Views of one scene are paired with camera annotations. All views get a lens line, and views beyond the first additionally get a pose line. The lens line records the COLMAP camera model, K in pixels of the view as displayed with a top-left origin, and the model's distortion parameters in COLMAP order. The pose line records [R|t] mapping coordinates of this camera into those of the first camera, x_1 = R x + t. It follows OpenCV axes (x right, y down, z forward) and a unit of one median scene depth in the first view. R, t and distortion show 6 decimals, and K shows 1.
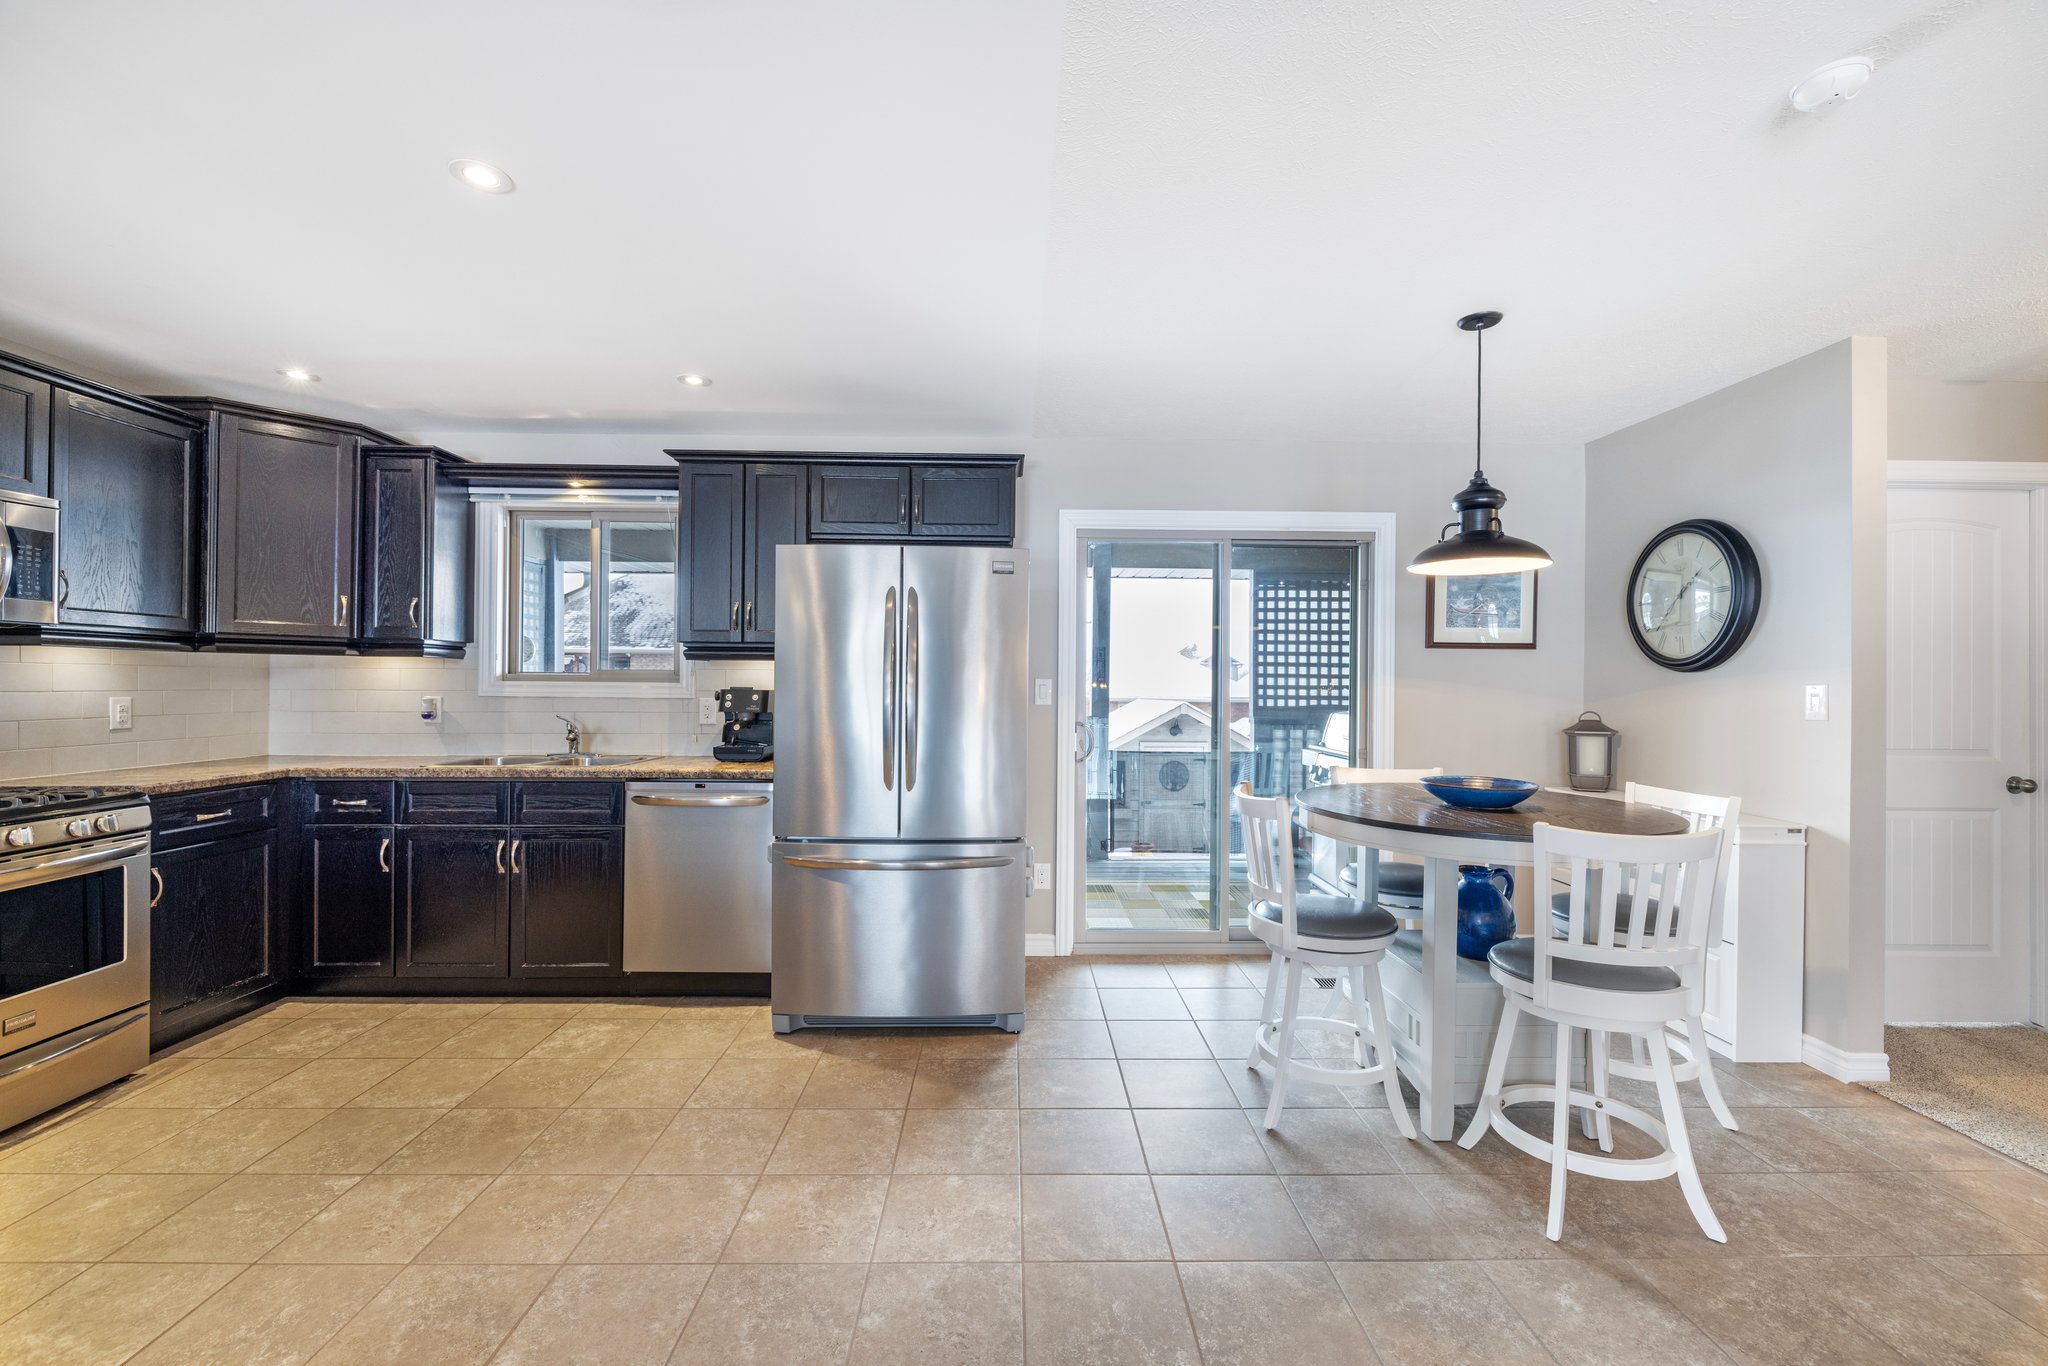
lens RADIAL K [[852.0, 0, 1023.0], [0, 852.0, 682.8], [0, 0, 1]] dist [-0.001099, -0.000138]
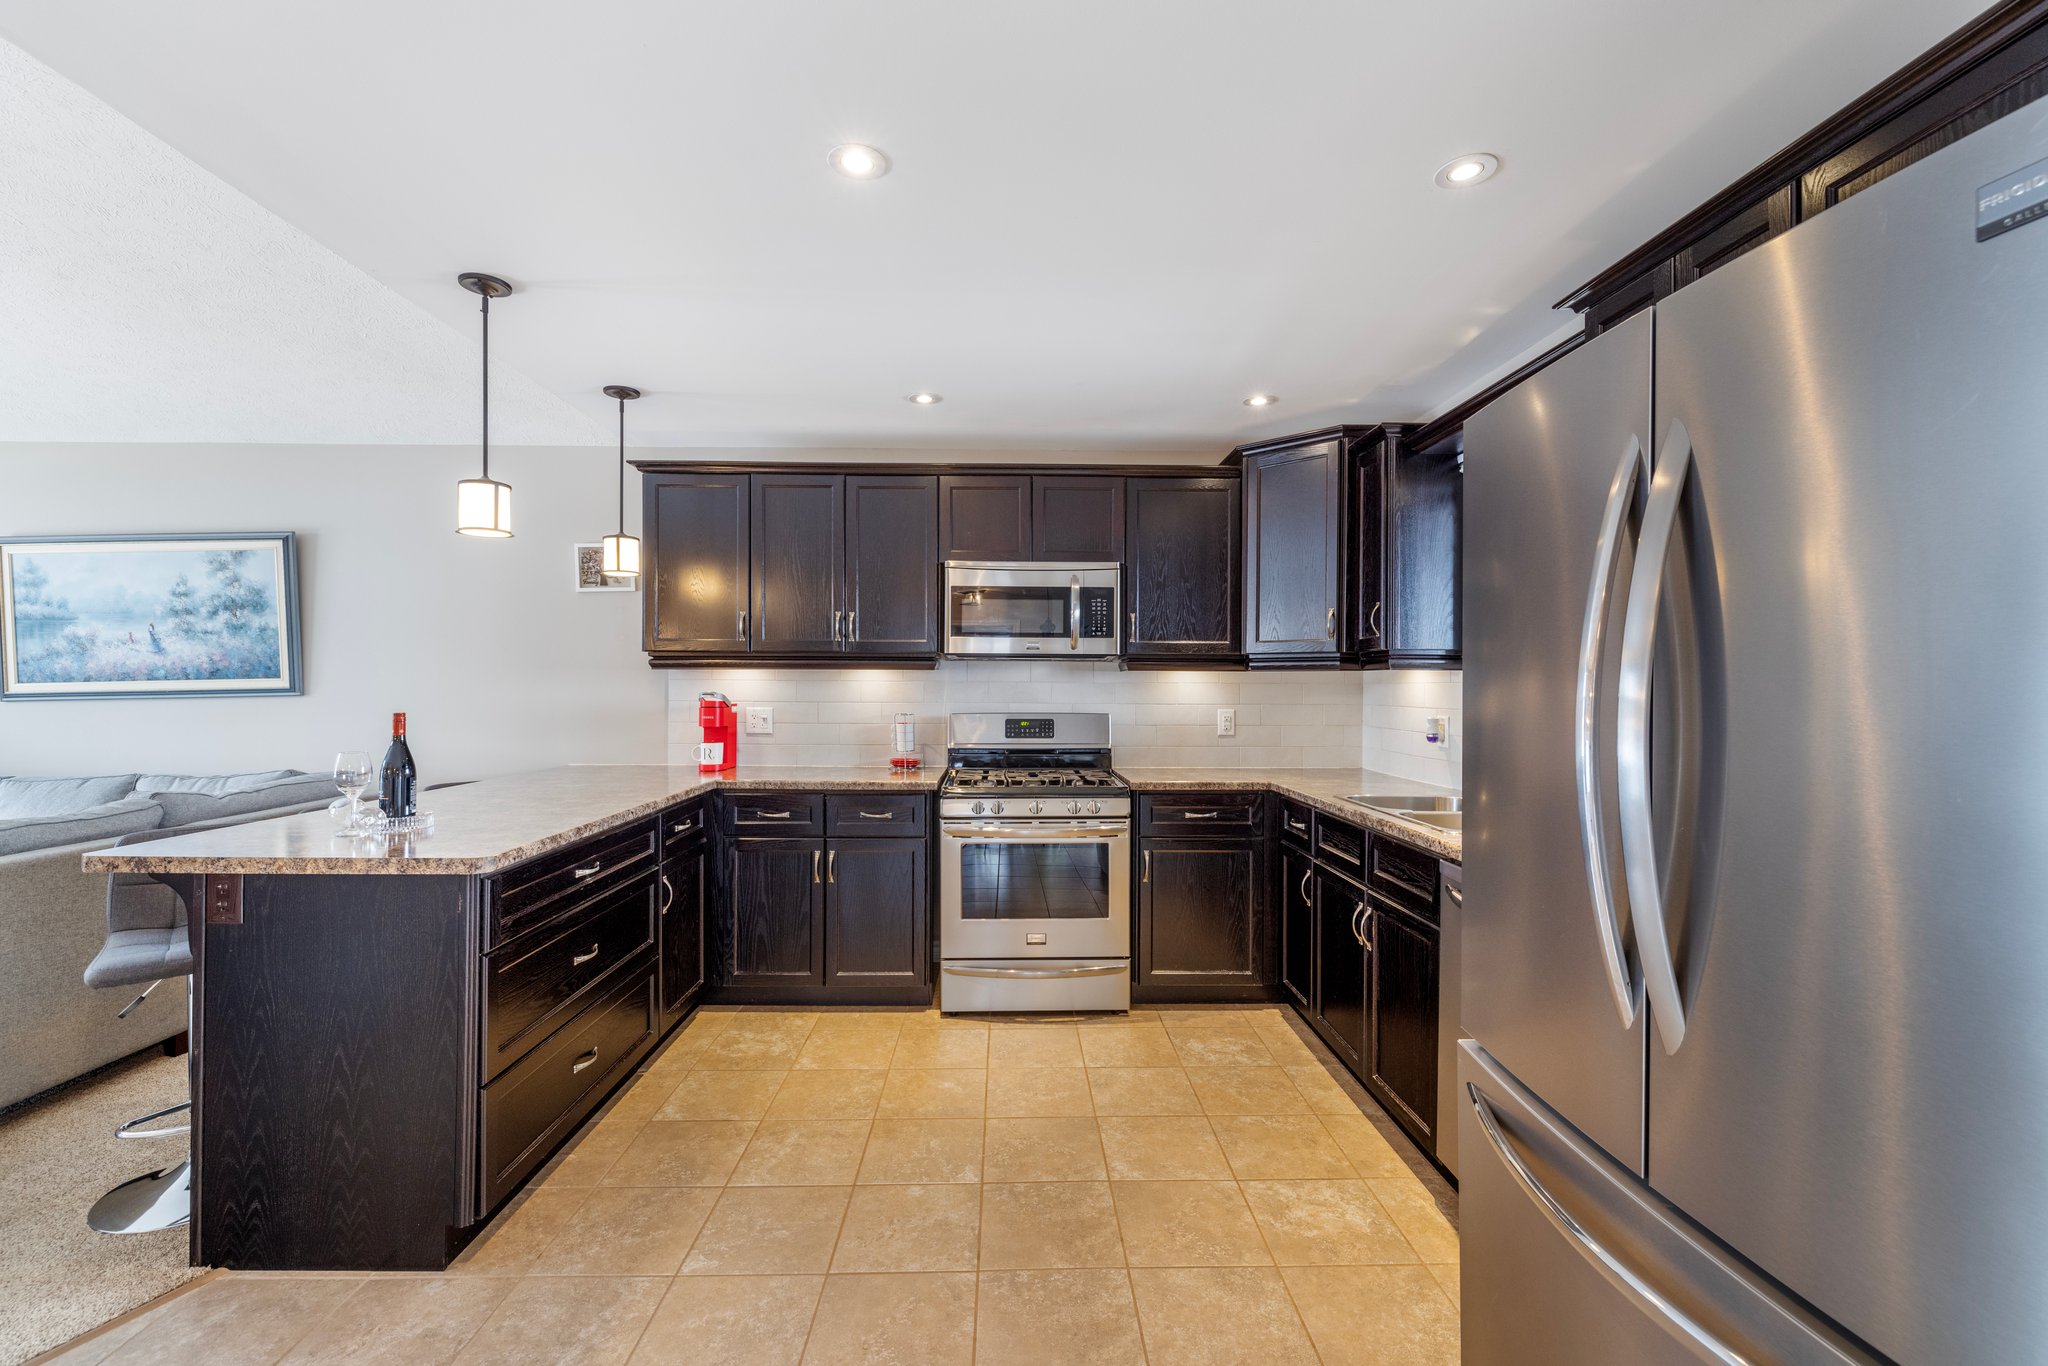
lens RADIAL K [[852.0, 0, 1022.1], [0, 852.0, 682.2], [0, 0, 1]] dist [-0.001099, -0.000138]
pose [[0.006598, -0.010941, -0.999918, 0.170189], [-0.002558, 0.999937, -0.010958, -0.008158], [0.999975, 0.002630, 0.006569, 0.682102]]
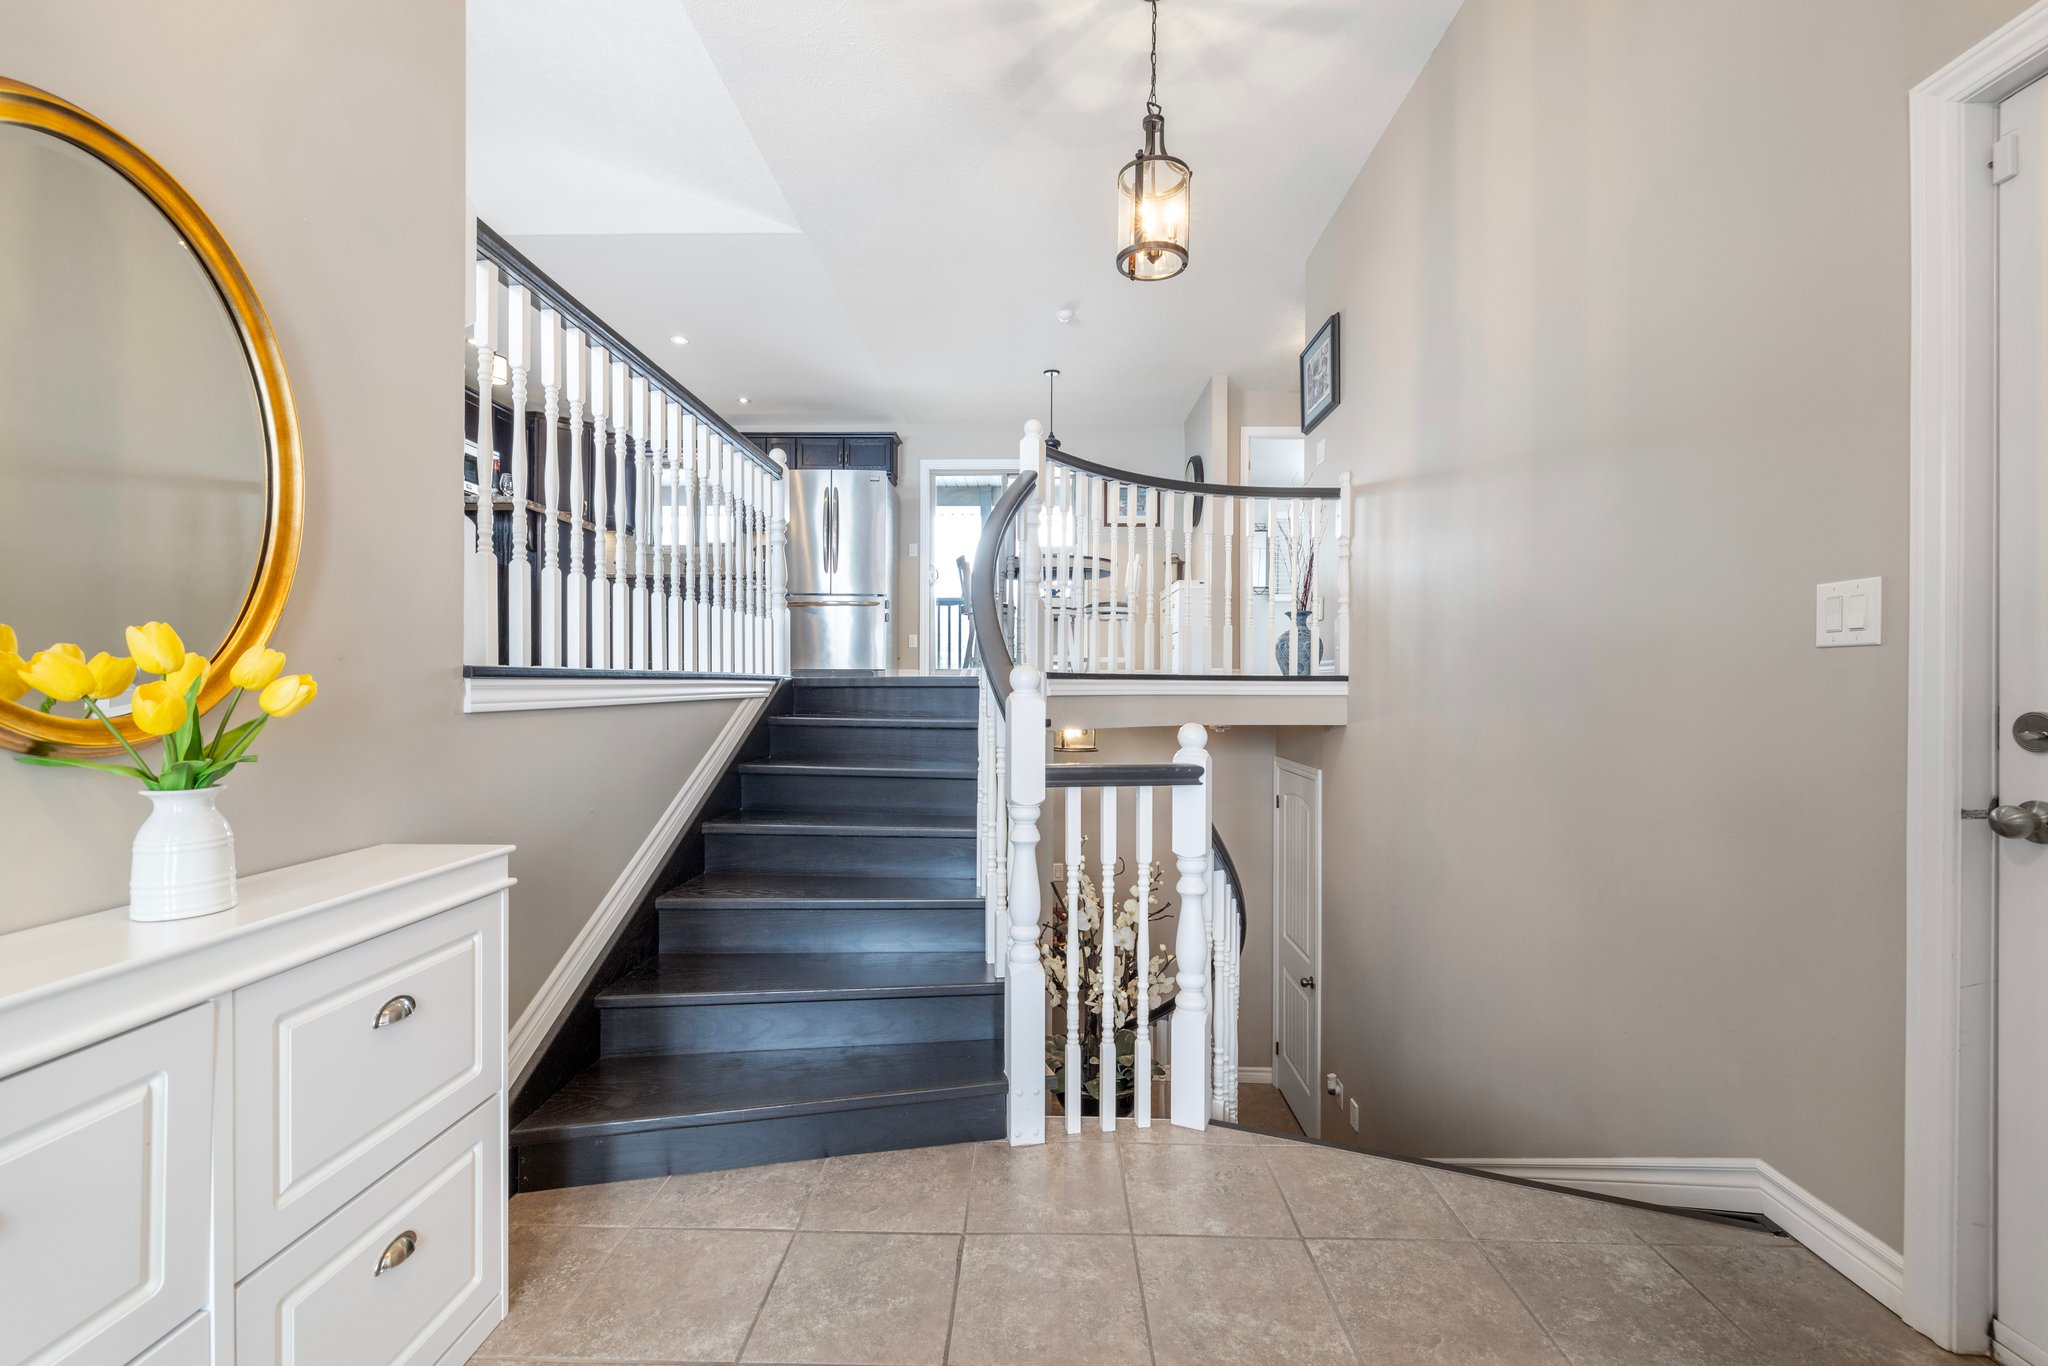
lens RADIAL K [[852.0, 0, 1022.8], [0, 852.0, 682.4], [0, 0, 1]] dist [-0.001099, -0.000138]
pose [[0.999320, -0.003531, -0.036710, 0.427345], [0.003544, 0.999994, 0.000294, 0.389060], [0.036709, -0.000424, 0.999326, -1.211657]]
